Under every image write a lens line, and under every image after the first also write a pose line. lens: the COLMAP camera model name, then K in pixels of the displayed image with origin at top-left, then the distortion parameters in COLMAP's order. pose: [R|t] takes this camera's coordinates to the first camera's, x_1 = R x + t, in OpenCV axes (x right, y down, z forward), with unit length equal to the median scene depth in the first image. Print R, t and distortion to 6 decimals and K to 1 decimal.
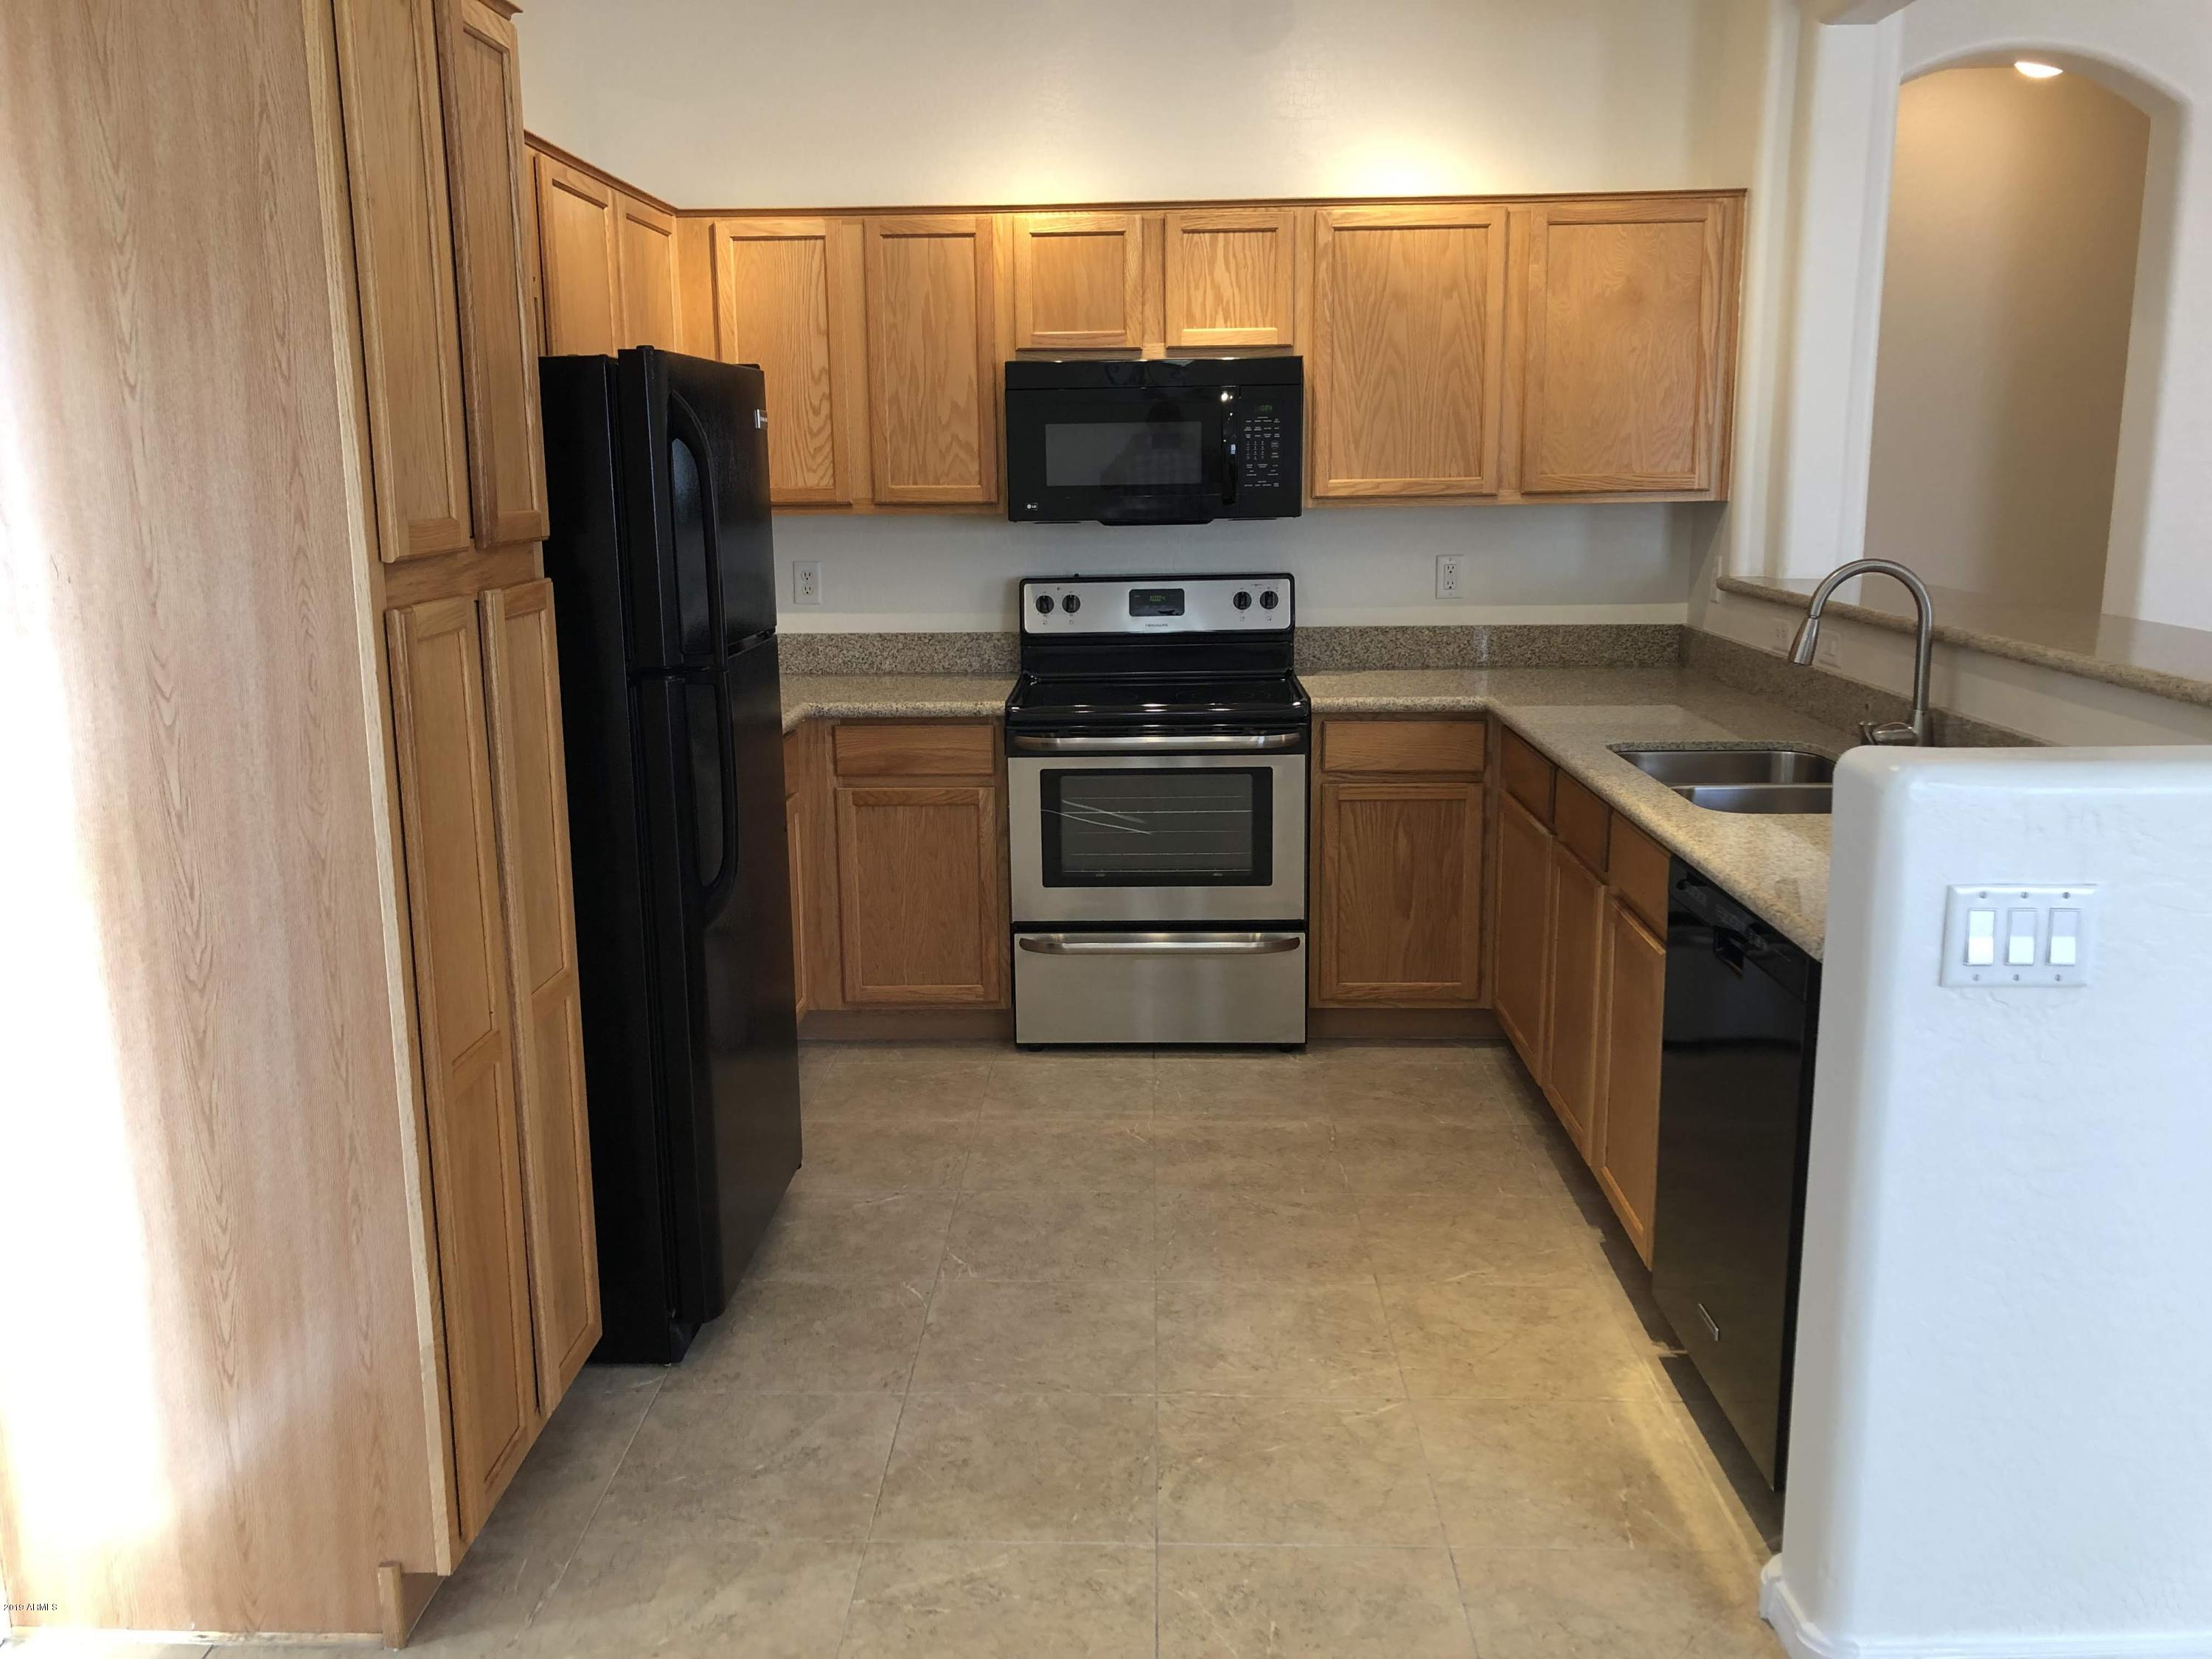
lens RADIAL K [[1833.1, 0, 1092.8], [0, 1833.1, 829.9], [0, 0, 1]] dist [0.053388, -0.055720]
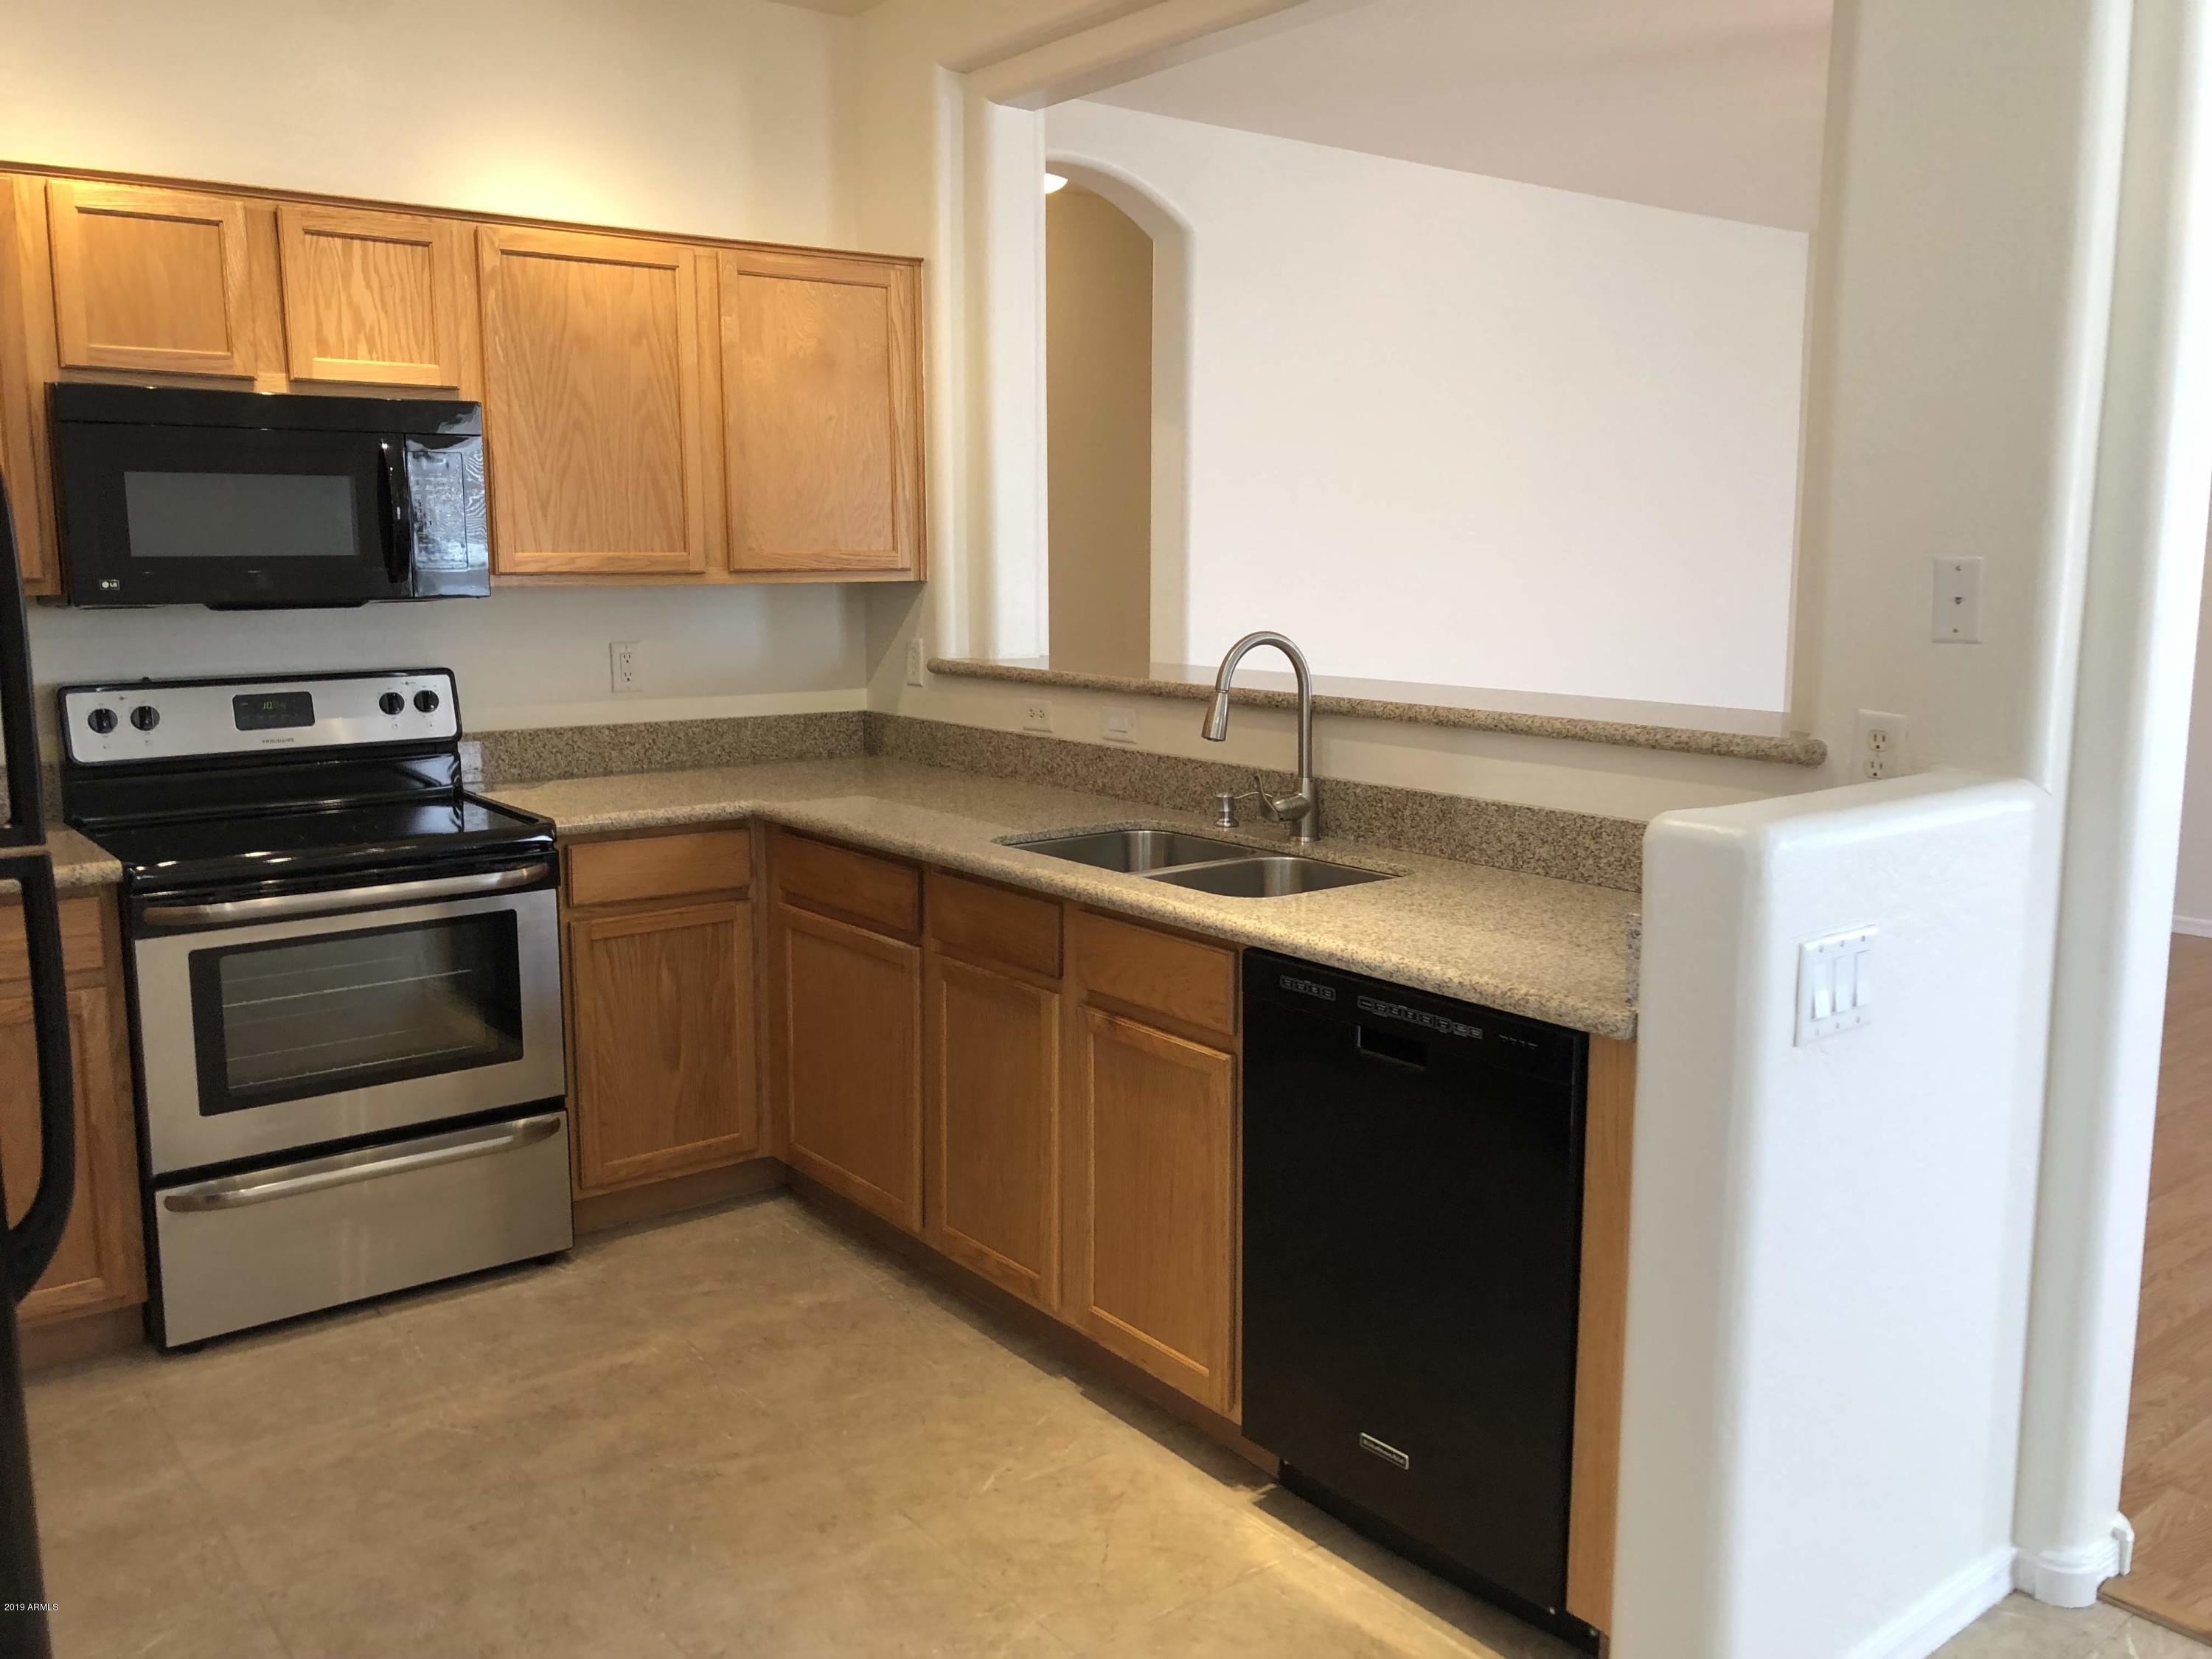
lens RADIAL K [[1833.1, 0, 1137.4], [0, 1833.1, 804.5], [0, 0, 1]] dist [0.053388, -0.055720]
pose [[0.764561, -0.081090, 0.639430, -0.198450], [0.120968, 0.992479, -0.018778, -0.031261], [-0.633098, 0.091707, 0.768620, 0.208973]]
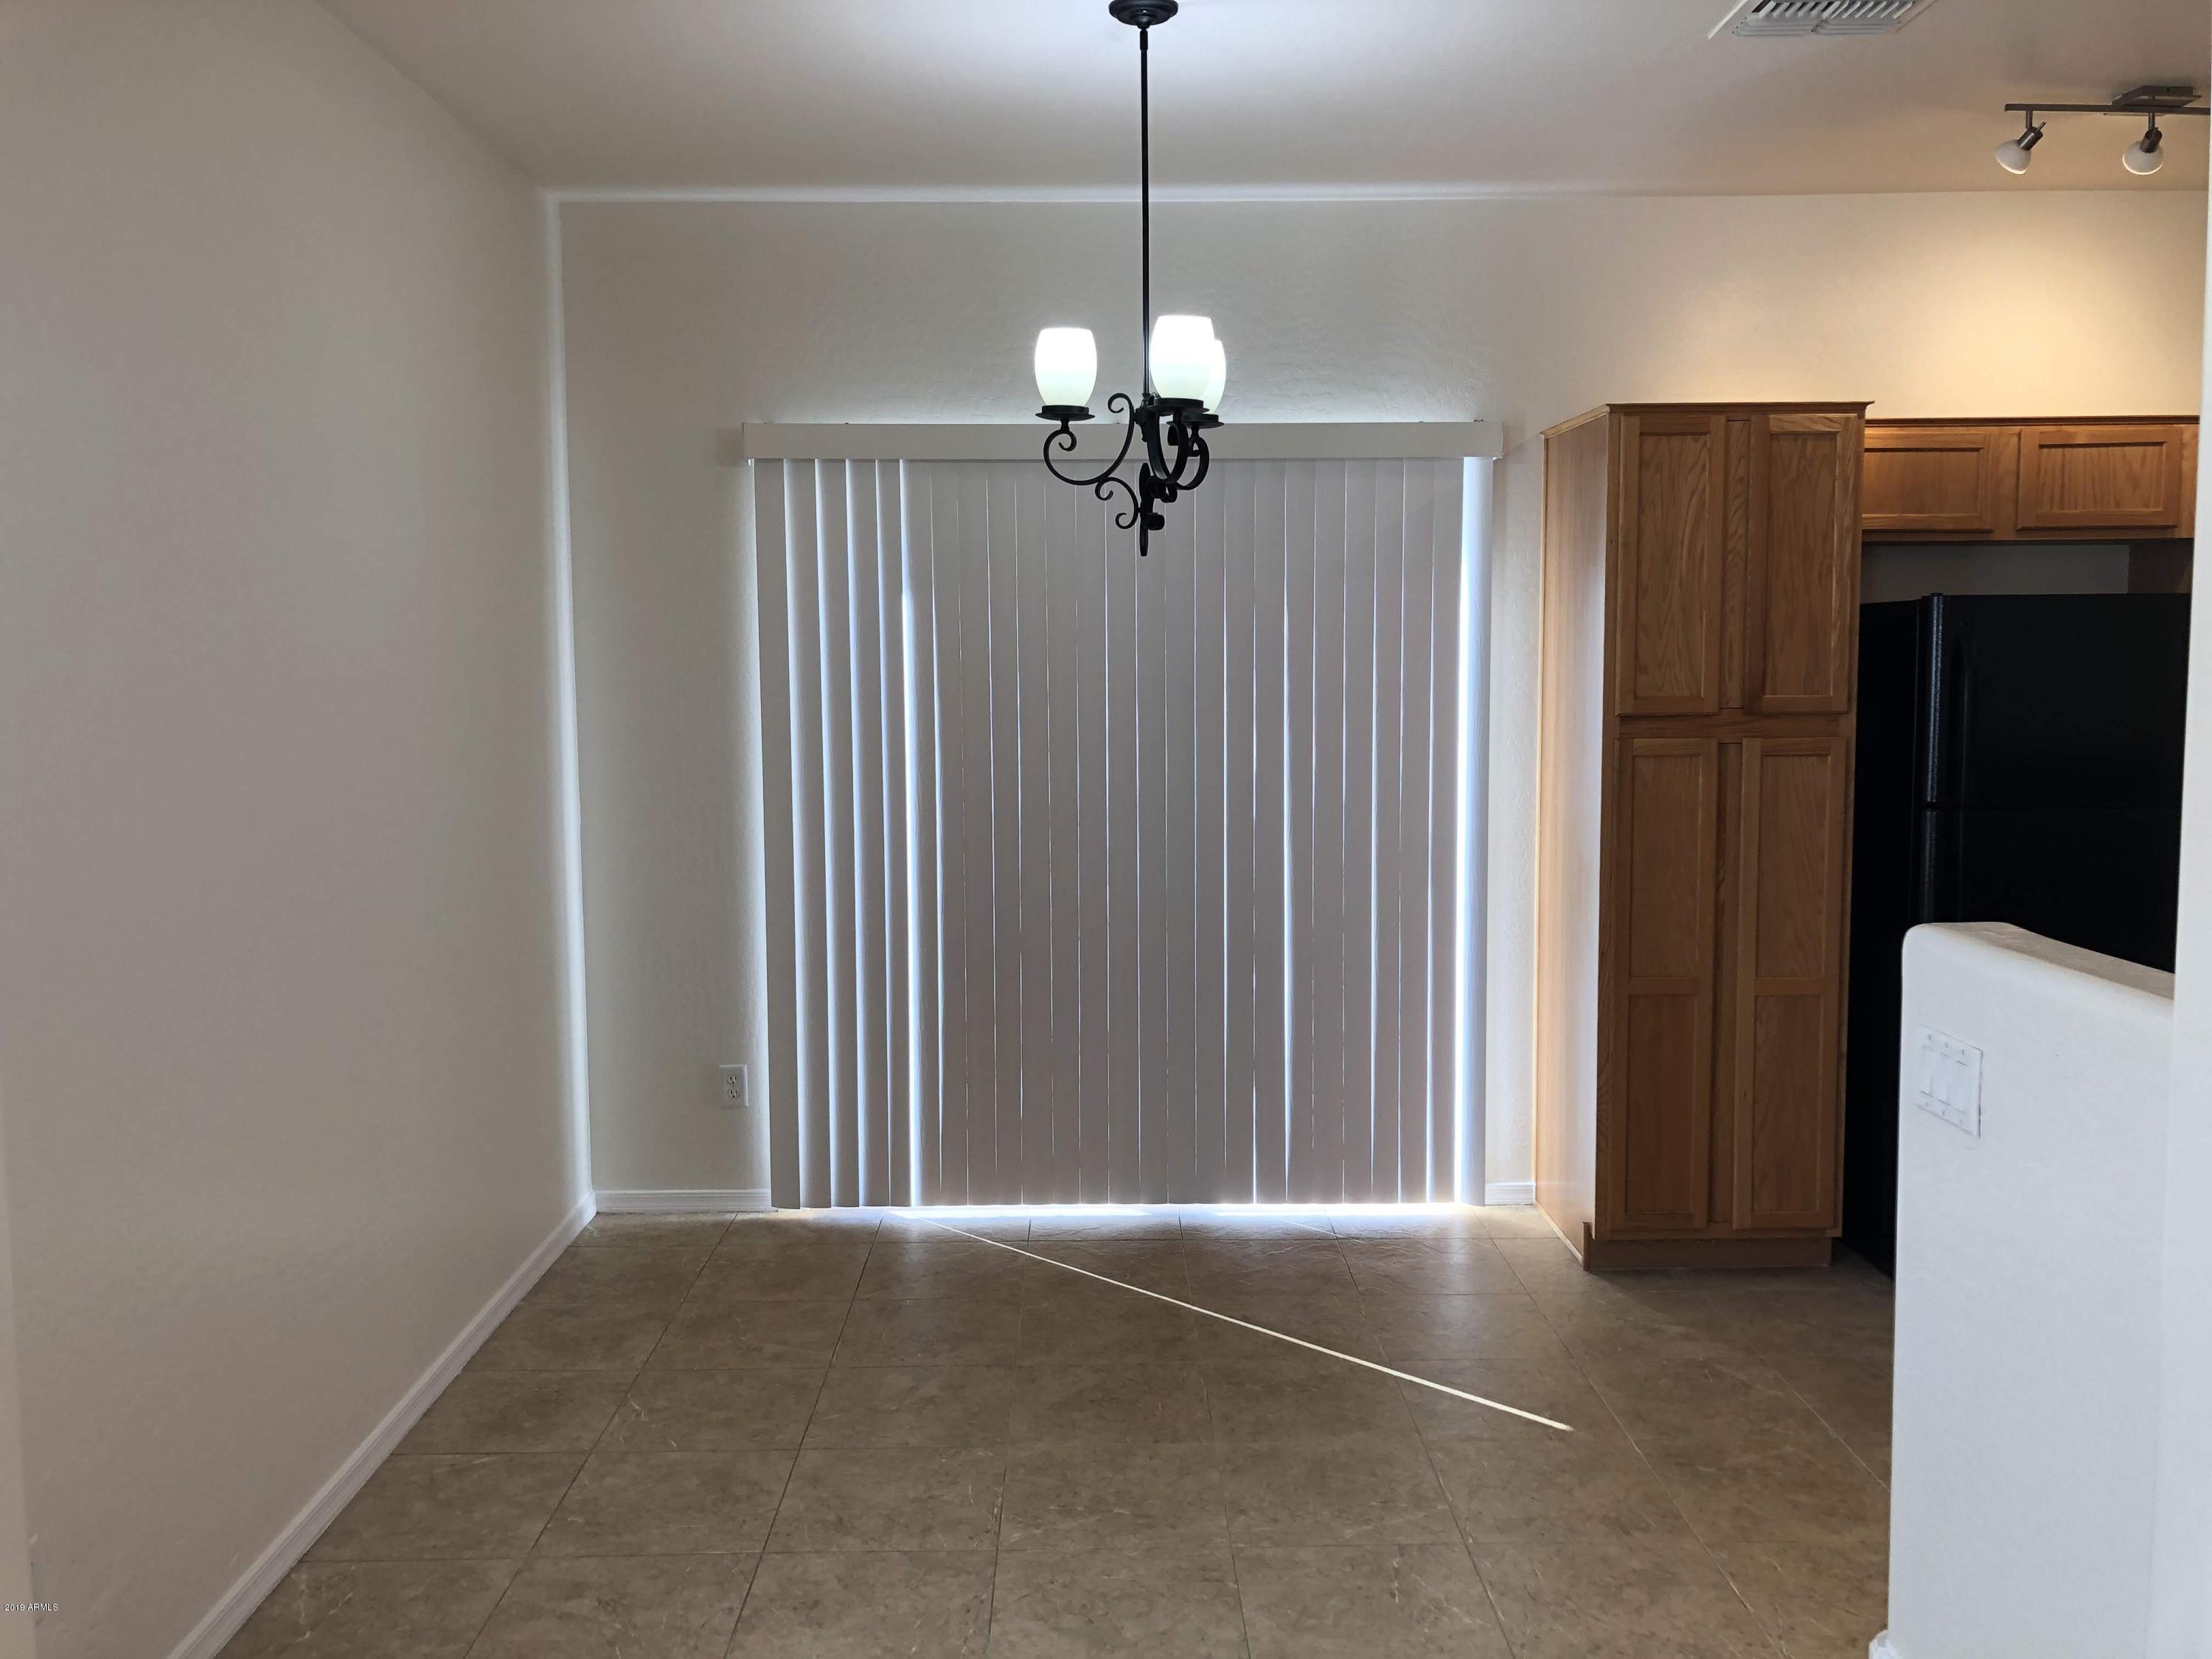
lens RADIAL K [[1833.1, 0, 1104.2], [0, 1833.1, 812.3], [0, 0, 1]] dist [0.053388, -0.055720]
pose [[0.043517, 0.099539, -0.994082, 0.775706], [-0.193978, 0.976930, 0.089330, -0.053283], [0.980040, 0.188942, 0.061822, 0.158785]]
